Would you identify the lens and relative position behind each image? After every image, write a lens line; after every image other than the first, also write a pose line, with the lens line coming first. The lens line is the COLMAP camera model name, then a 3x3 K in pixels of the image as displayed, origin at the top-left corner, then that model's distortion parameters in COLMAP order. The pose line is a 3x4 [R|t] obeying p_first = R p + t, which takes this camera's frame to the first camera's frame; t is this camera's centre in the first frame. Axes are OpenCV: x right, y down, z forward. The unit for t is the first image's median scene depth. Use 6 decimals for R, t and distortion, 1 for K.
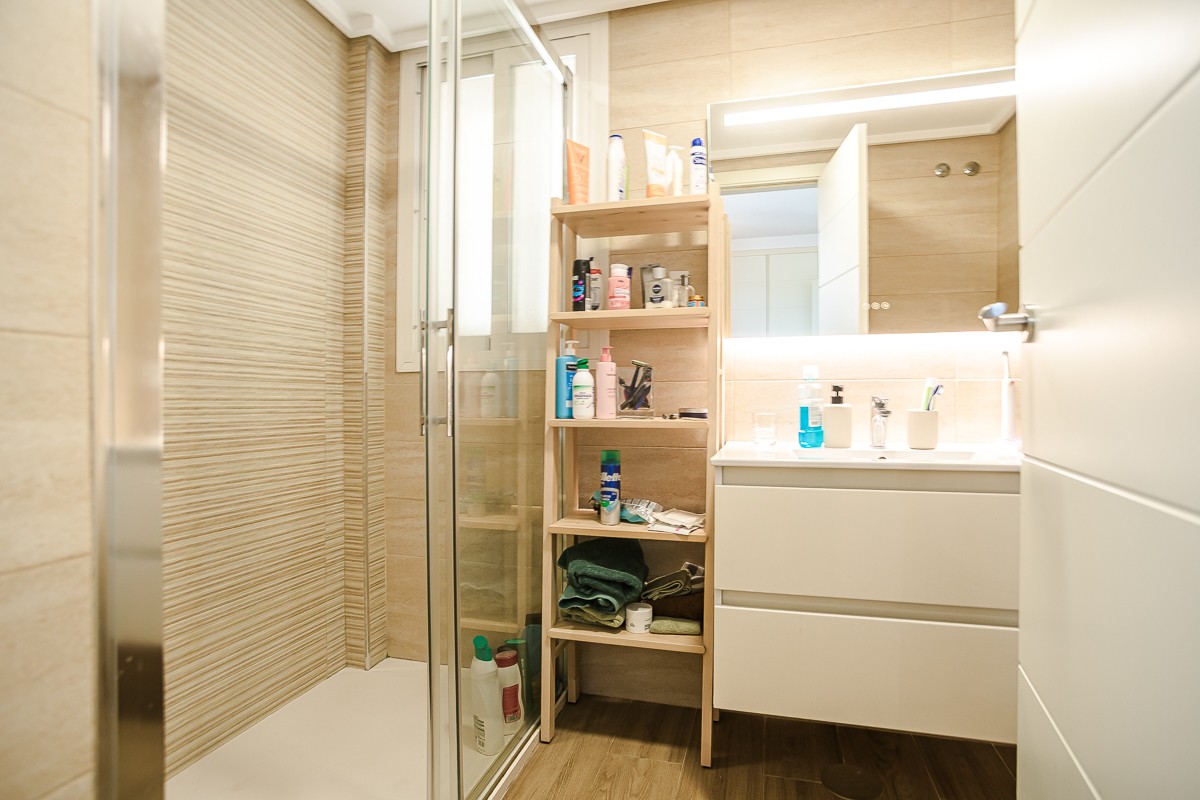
lens RADIAL K [[594.2, 0, 600.0], [0, 594.2, 400.0], [0, 0, 1]] dist [-0.057383, 0.000709]
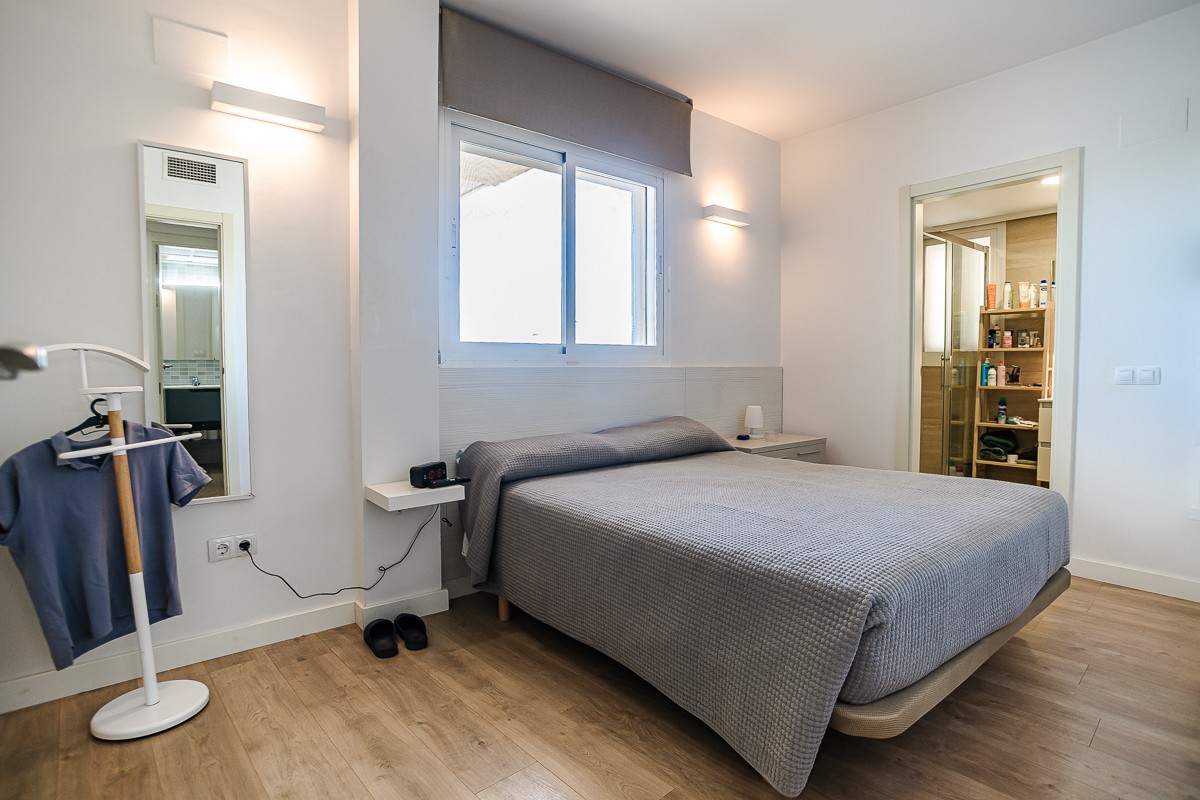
lens RADIAL K [[594.2, 0, 600.0], [0, 594.2, 400.0], [0, 0, 1]] dist [-0.057383, 0.000709]
pose [[0.813808, 0.026407, -0.580533, 0.054677], [0.005178, 0.998598, 0.052683, -0.056206], [0.581110, -0.045880, 0.812531, -2.316110]]
